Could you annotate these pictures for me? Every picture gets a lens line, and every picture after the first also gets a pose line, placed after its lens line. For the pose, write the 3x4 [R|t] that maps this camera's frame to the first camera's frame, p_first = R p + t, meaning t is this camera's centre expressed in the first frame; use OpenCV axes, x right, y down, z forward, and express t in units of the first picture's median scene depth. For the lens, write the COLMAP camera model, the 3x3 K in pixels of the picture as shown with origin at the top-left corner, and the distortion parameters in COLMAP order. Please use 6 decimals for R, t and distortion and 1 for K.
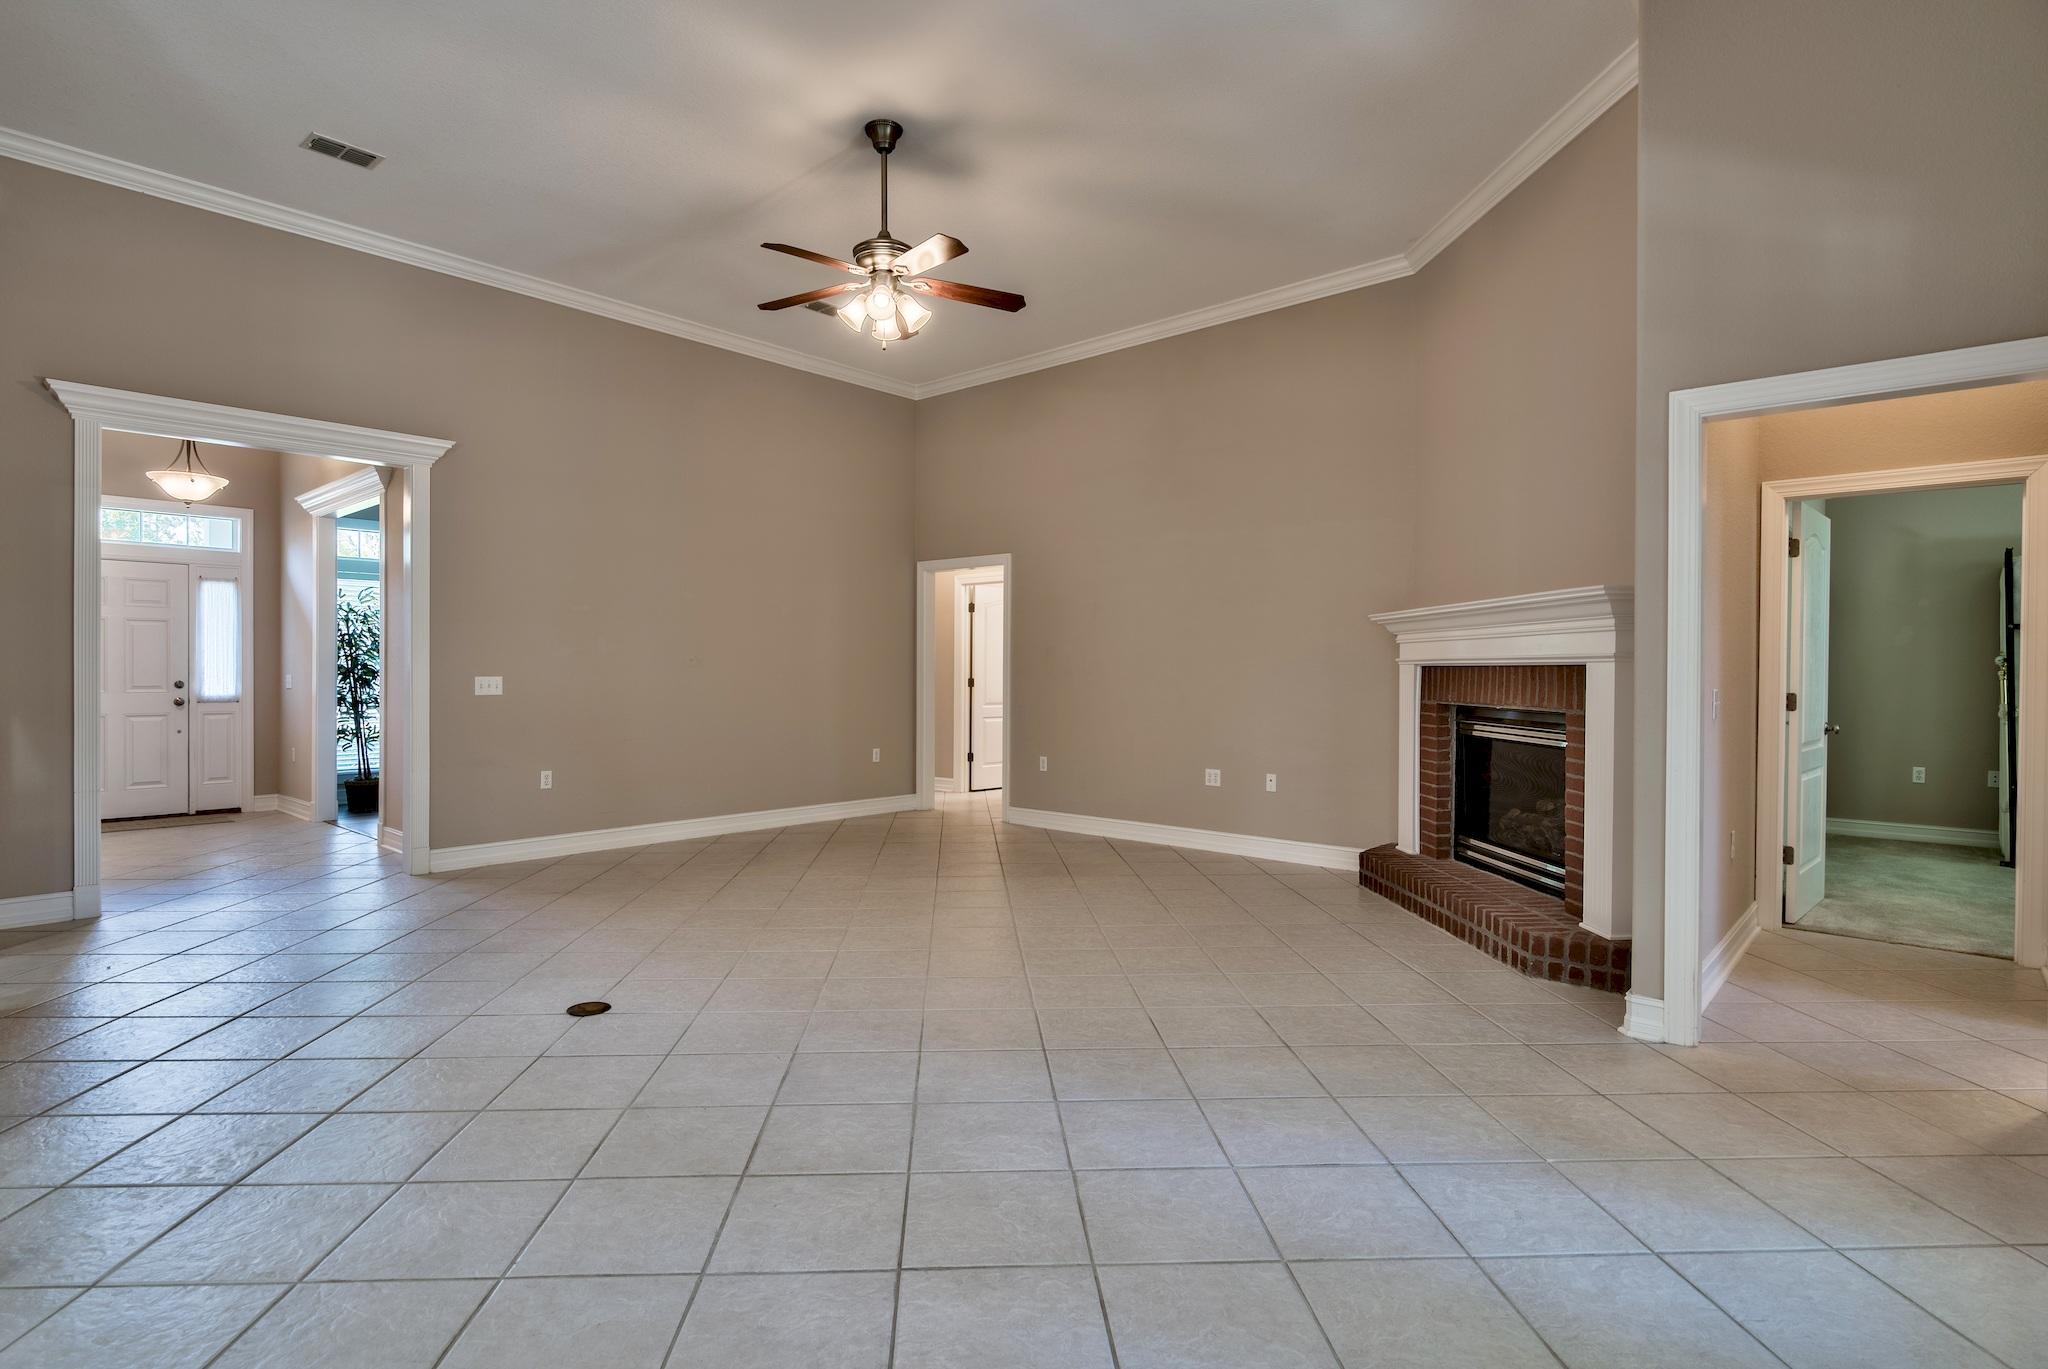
lens RADIAL K [[1032.1, 0, 1012.5], [0, 1032.1, 676.7], [0, 0, 1]] dist [0.000593, -0.000170]
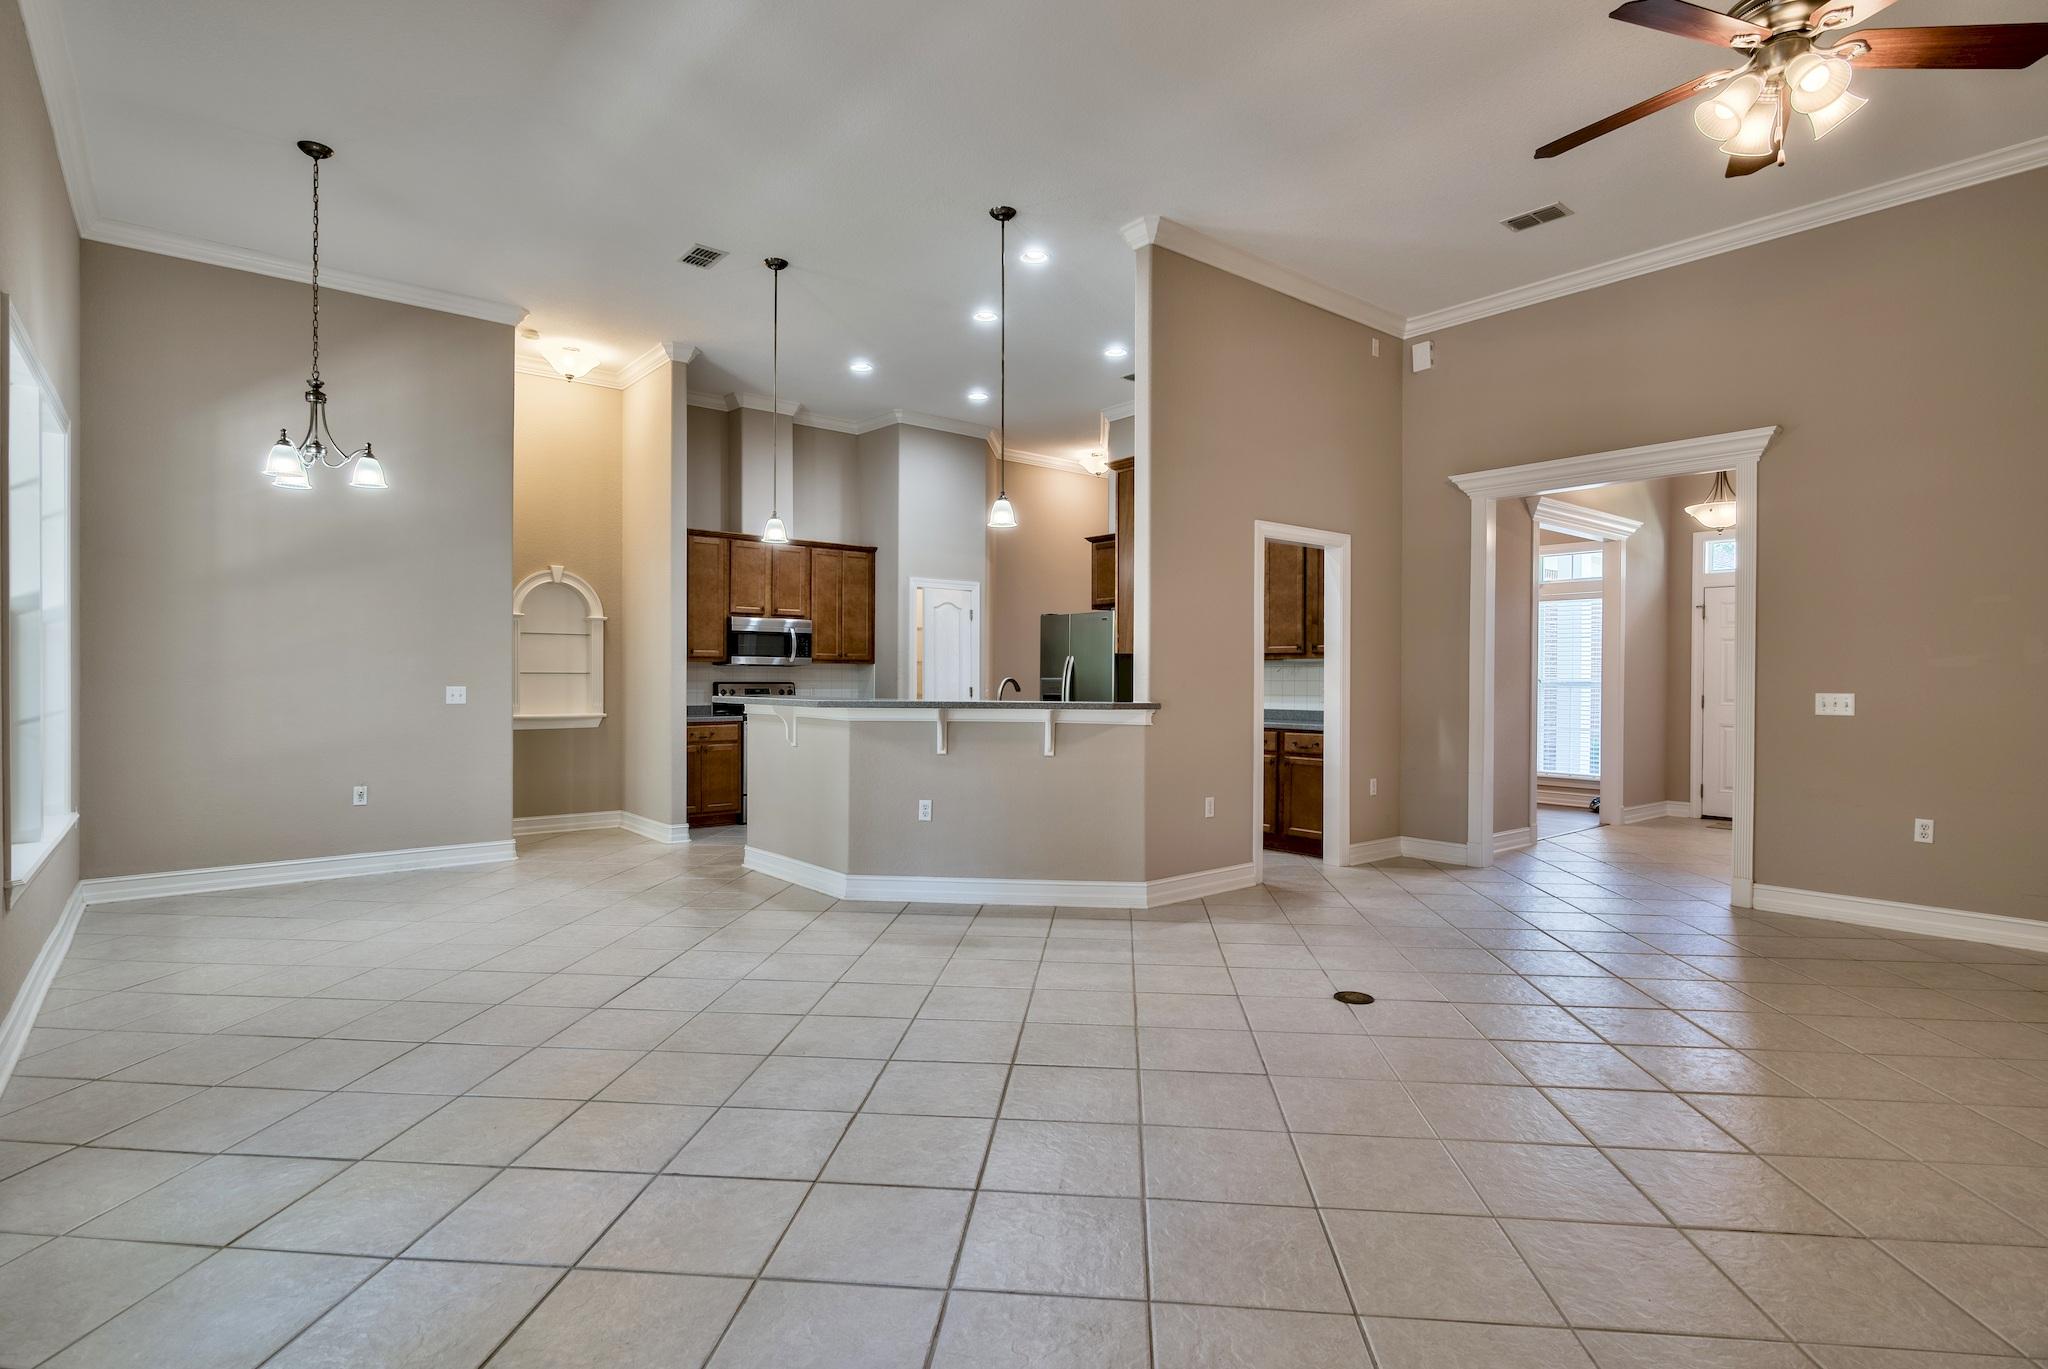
lens RADIAL K [[1028.2, 0, 1016.6], [0, 1028.2, 690.4], [0, 0, 1]] dist [-0.001246, -0.000161]
pose [[-0.151903, 0.008624, -0.988358, 0.538910], [-0.013036, 0.999857, 0.010728, -0.003613], [0.988309, 0.014513, -0.151769, 0.627286]]
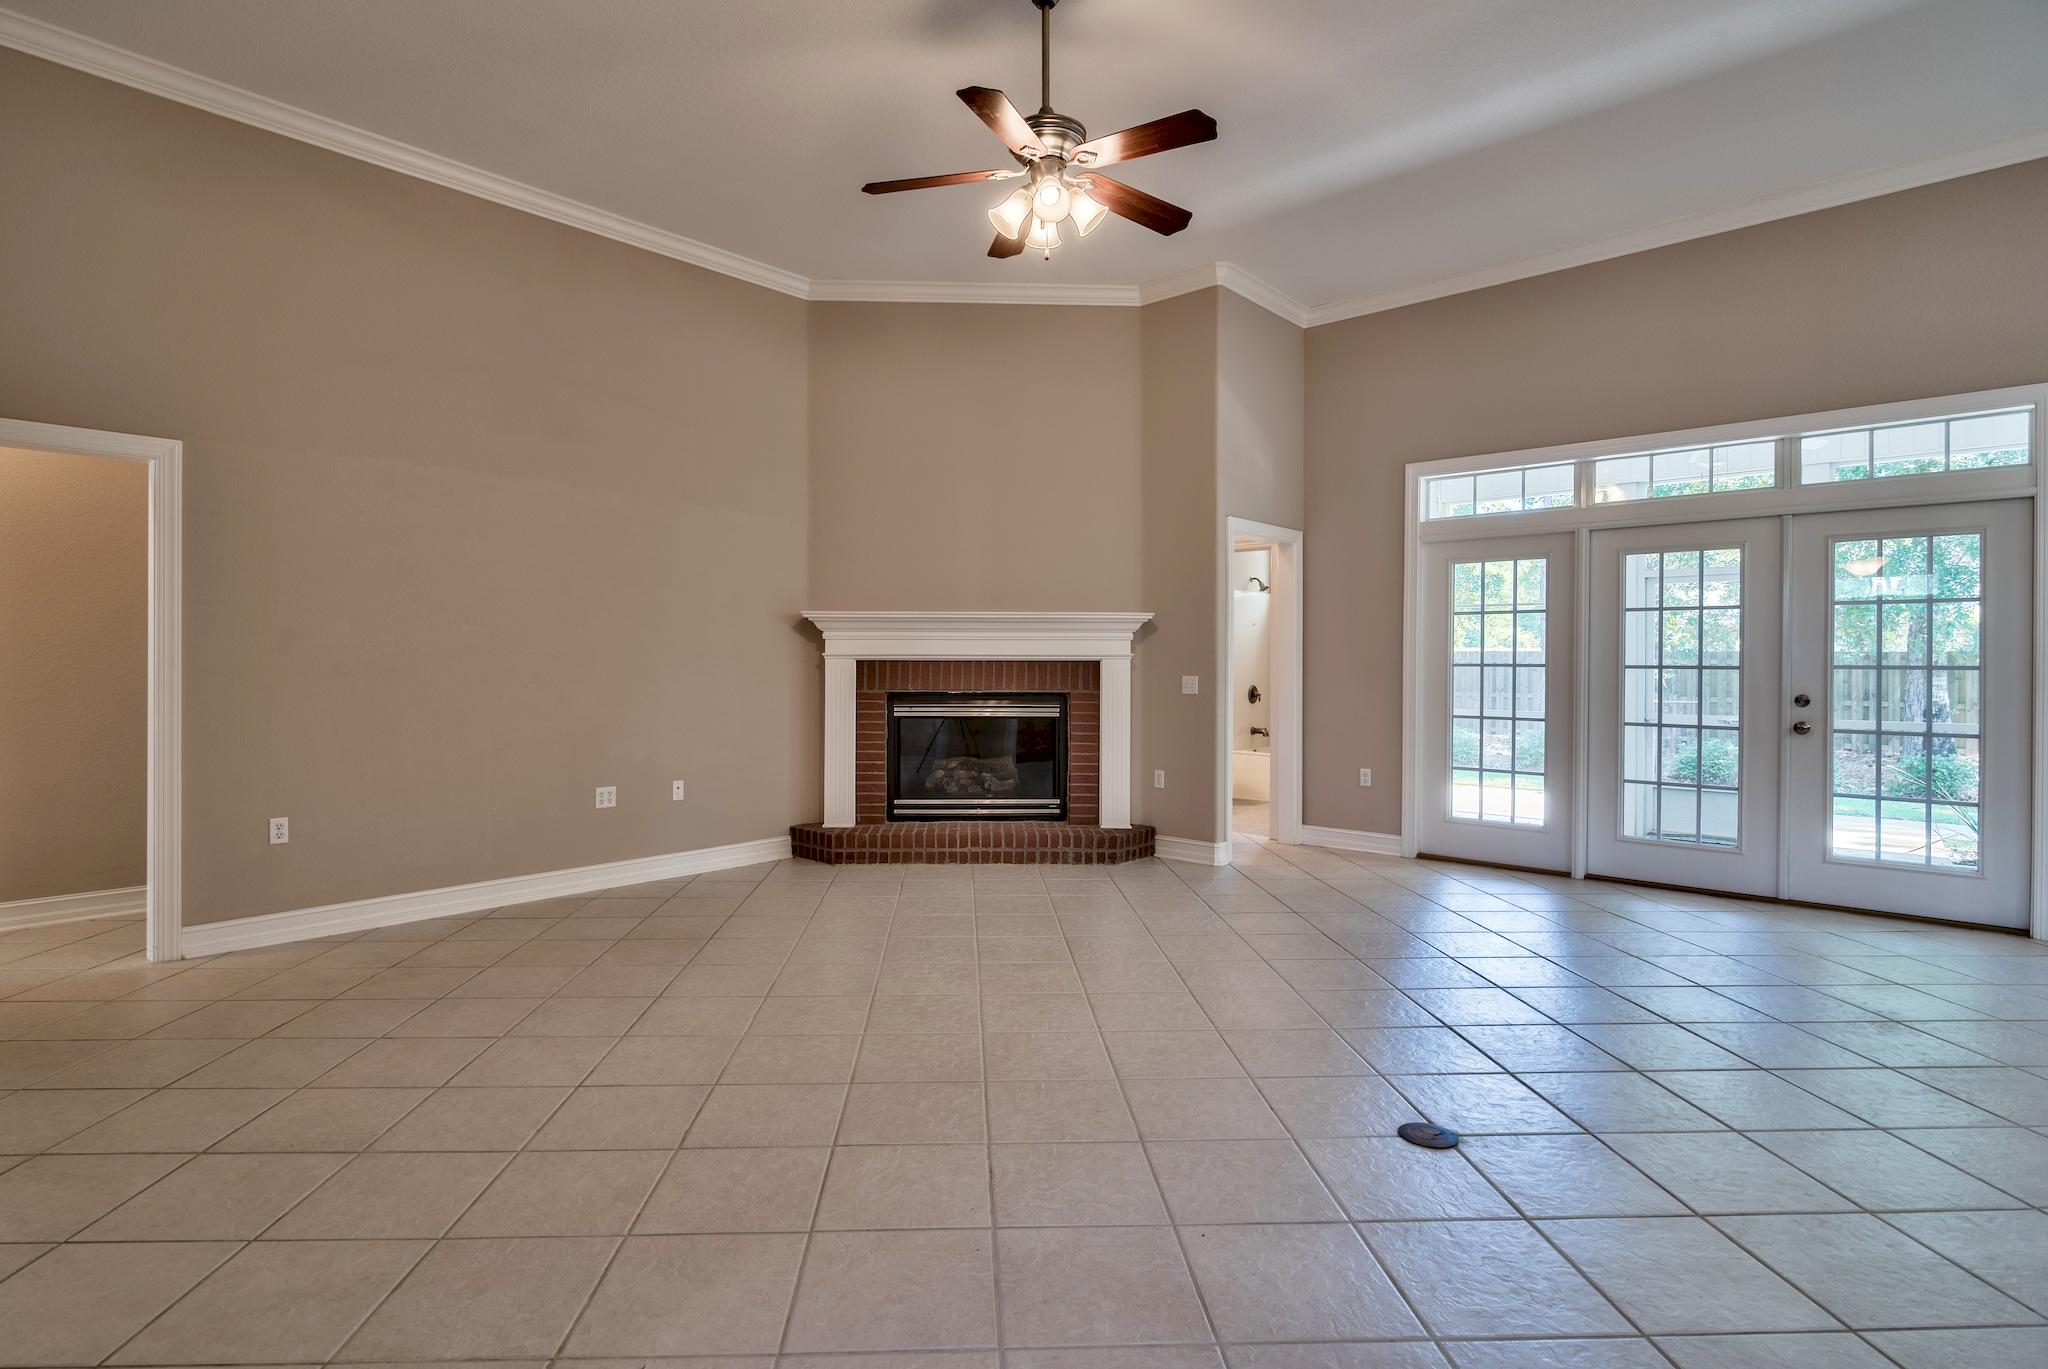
lens RADIAL K [[1010.1, 0, 1020.1], [0, 1010.1, 664.9], [0, 0, 1]] dist [0.001960, 0.000828]
pose [[-0.001486, -0.004875, 0.999987, -0.864732], [0.002630, 0.999985, 0.004879, -0.012186], [-0.999995, 0.002637, -0.001473, 0.988271]]
